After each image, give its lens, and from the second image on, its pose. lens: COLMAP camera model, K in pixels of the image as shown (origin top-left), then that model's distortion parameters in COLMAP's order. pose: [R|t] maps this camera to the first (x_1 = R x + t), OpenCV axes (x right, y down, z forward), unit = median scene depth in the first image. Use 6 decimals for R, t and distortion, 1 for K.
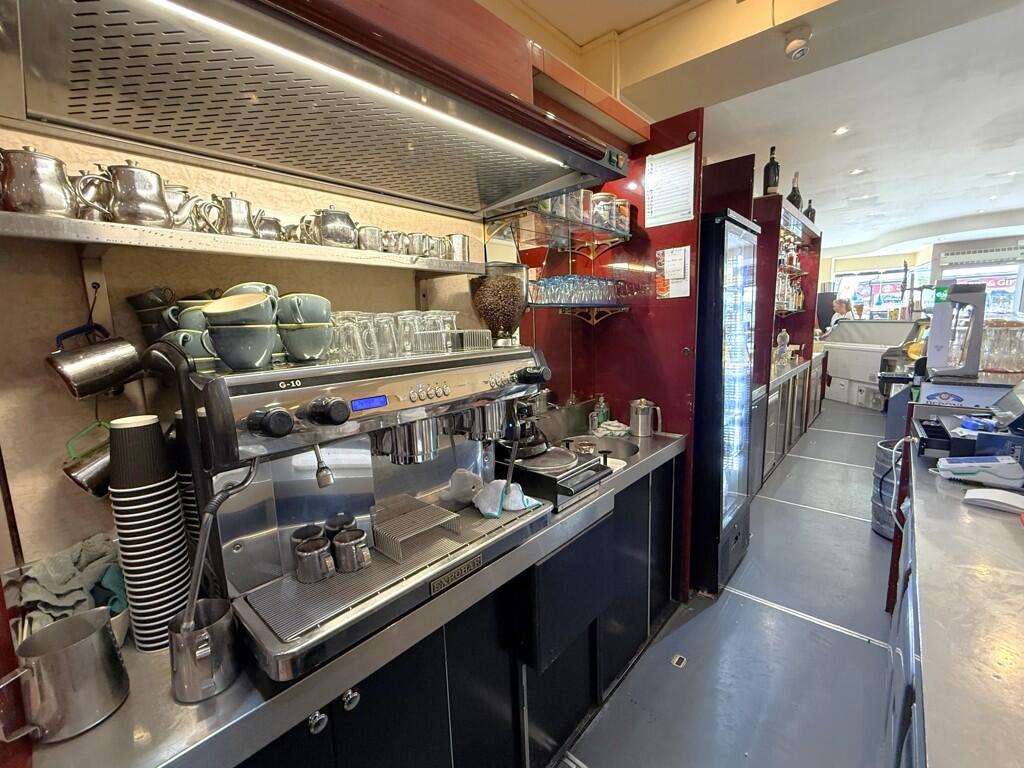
lens RADIAL K [[435.3, 0, 511.4], [0, 435.3, 383.6], [0, 0, 1]] dist [-0.000066, -0.000148]
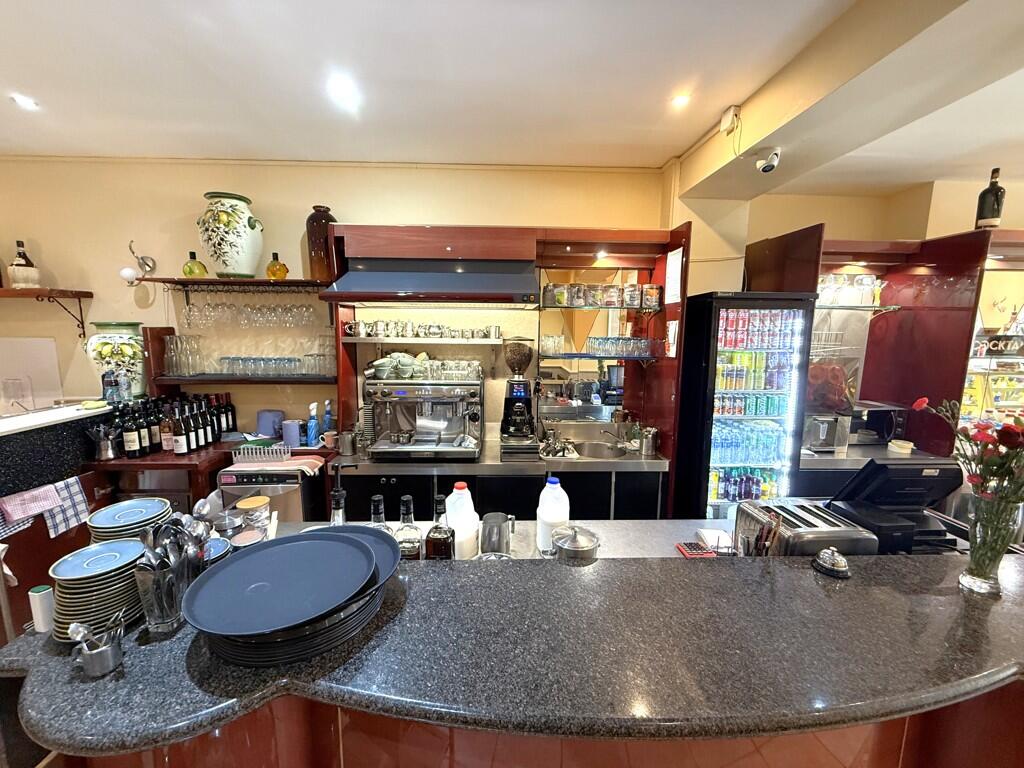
lens RADIAL K [[409.7, 0, 511.7], [0, 409.7, 386.1], [0, 0, 1]] dist [0.001572, 0.000238]
pose [[0.705389, 0.131074, -0.696596, 0.959347], [-0.132712, 0.989797, 0.051856, -0.109648], [0.696285, 0.055868, 0.715587, -0.267239]]
